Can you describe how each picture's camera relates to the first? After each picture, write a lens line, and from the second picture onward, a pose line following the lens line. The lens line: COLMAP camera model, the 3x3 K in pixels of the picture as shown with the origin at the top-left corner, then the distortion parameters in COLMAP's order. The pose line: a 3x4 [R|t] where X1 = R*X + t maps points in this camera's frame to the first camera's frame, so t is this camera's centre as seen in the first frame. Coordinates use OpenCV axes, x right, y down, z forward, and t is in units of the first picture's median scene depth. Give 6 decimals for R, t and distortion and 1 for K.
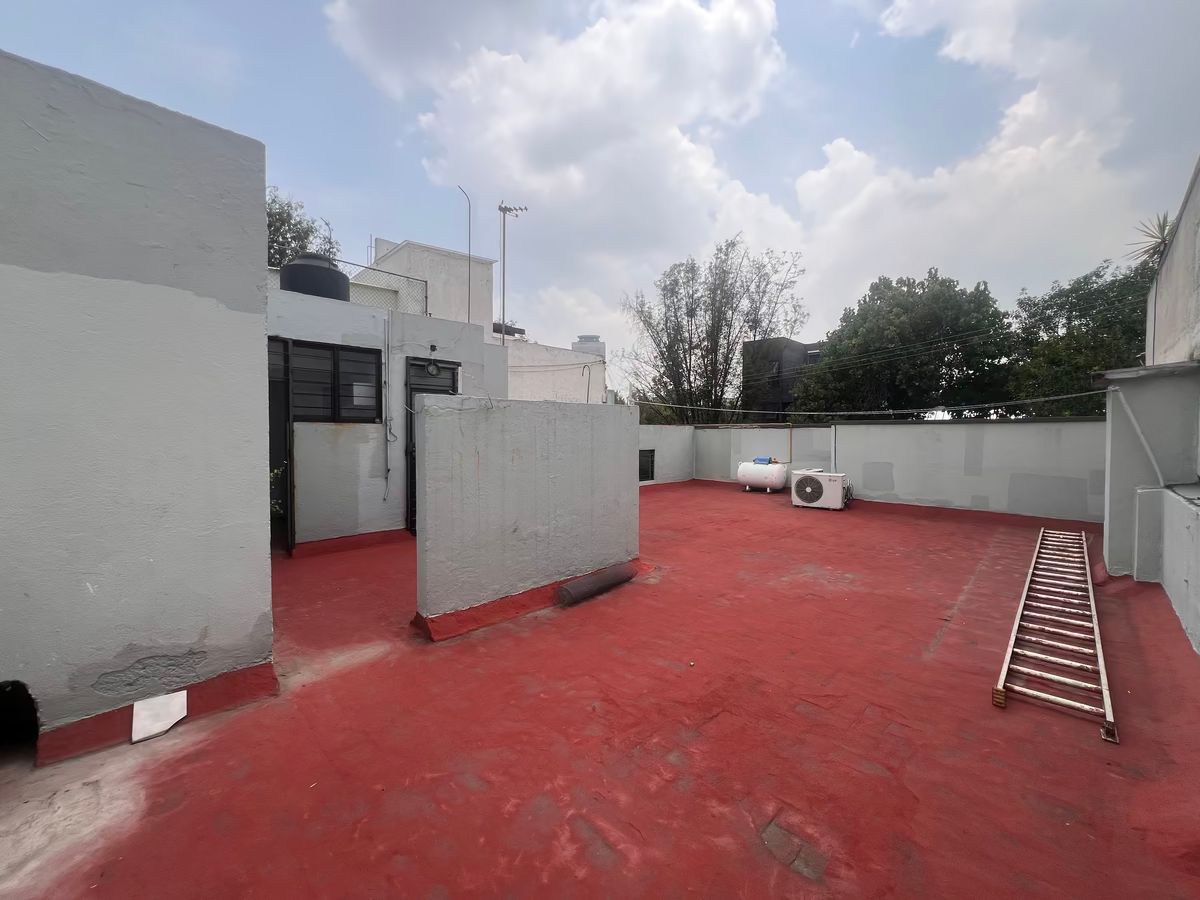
lens RADIAL K [[480.7, 0, 600.0], [0, 480.7, 450.0], [0, 0, 1]] dist [-0.001496, -0.000509]
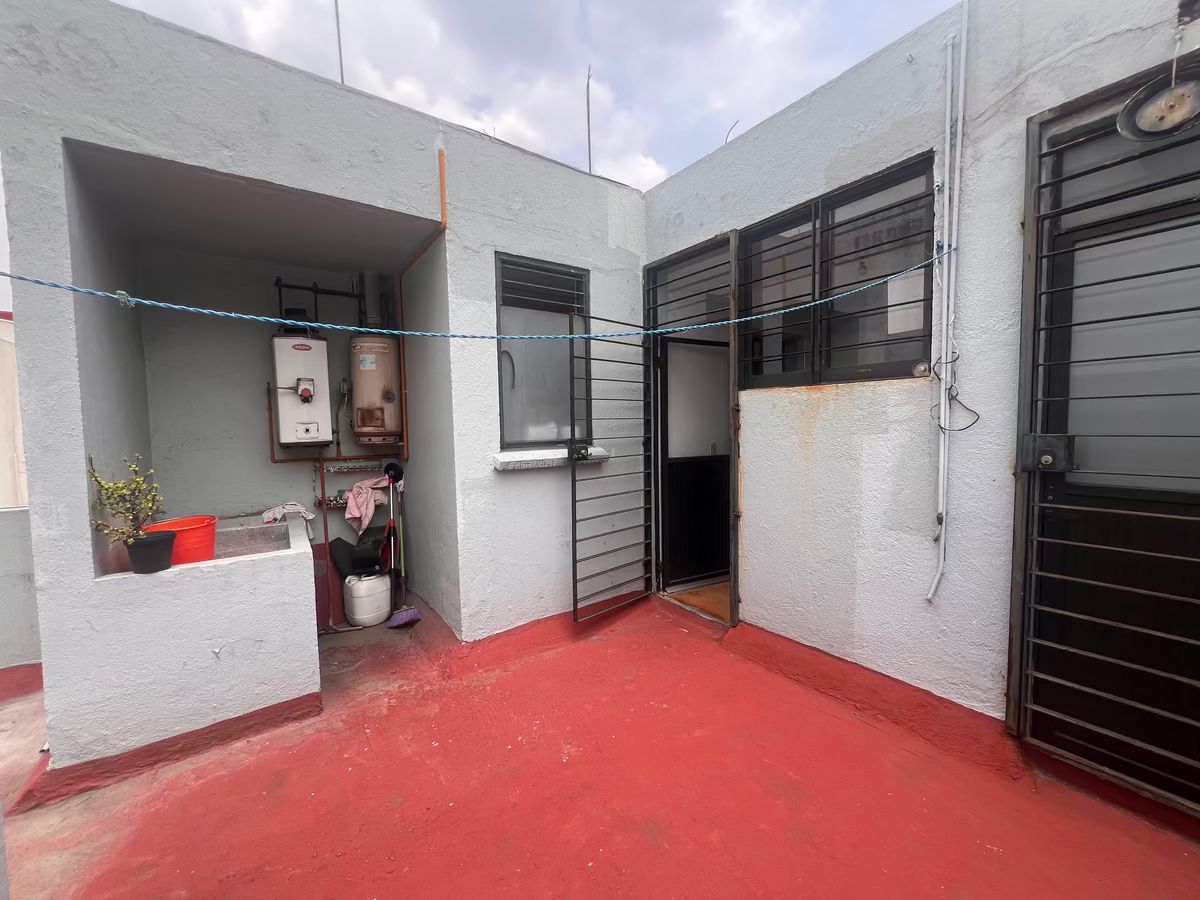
lens RADIAL K [[480.7, 0, 600.0], [0, 480.7, 450.0], [0, 0, 1]] dist [-0.001496, -0.000509]
pose [[-0.166859, 0.059517, -0.984183, -0.084083], [-0.012104, 0.997978, 0.062404, -0.021587], [0.985907, 0.022325, -0.165801, 0.834427]]
